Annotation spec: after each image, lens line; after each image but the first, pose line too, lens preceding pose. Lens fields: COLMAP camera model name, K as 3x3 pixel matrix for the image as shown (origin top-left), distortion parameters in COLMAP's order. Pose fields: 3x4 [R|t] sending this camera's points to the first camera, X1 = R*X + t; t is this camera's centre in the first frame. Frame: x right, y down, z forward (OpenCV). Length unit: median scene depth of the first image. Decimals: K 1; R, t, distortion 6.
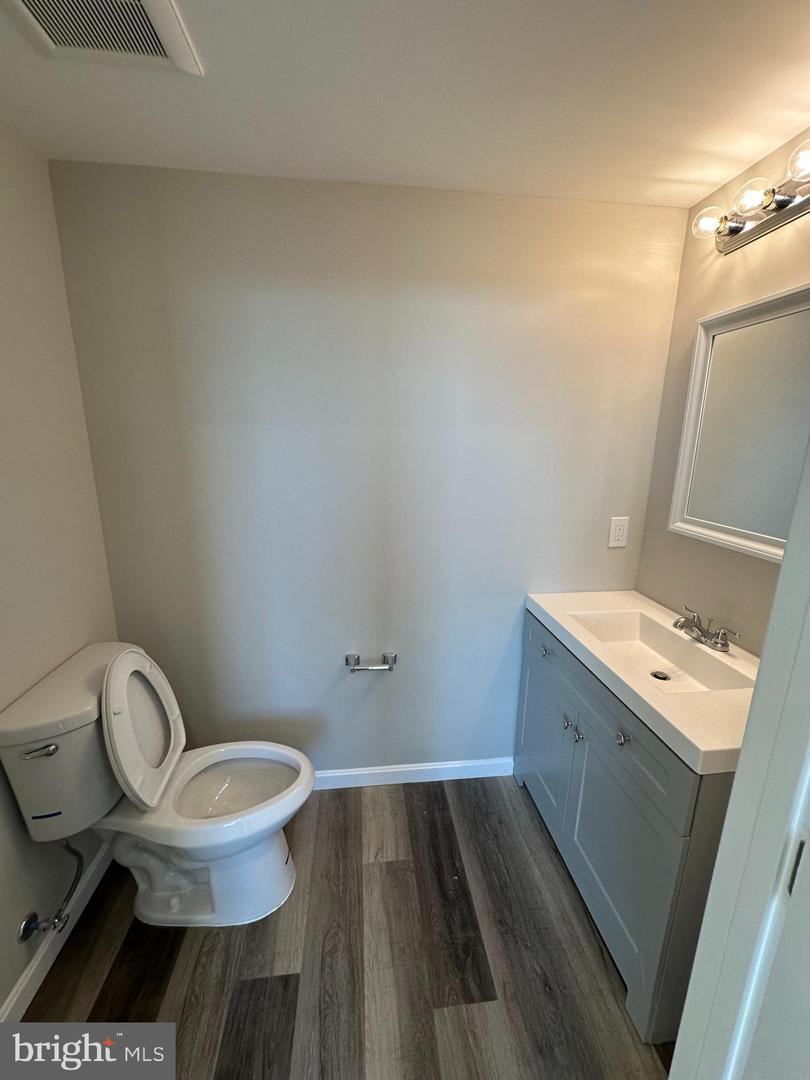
lens RADIAL K [[426.6, 0, 405.0], [0, 426.6, 540.0], [0, 0, 1]] dist [0.021156, -0.000155]
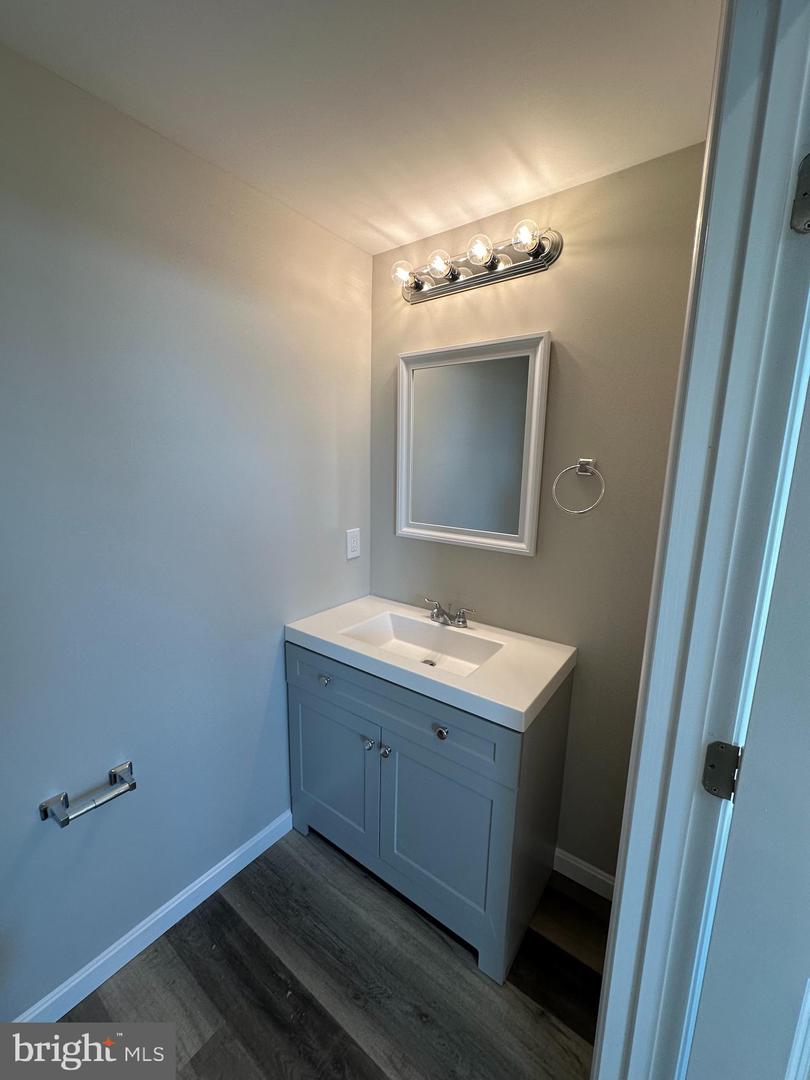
lens RADIAL K [[436.1, 0, 402.5], [0, 436.1, 543.3], [0, 0, 1]] dist [0.013665, 0.000154]
pose [[0.701819, -0.140202, 0.698422, -0.200623], [0.163064, 0.986027, 0.034079, -0.044403], [-0.693441, 0.089971, 0.714874, 0.191626]]
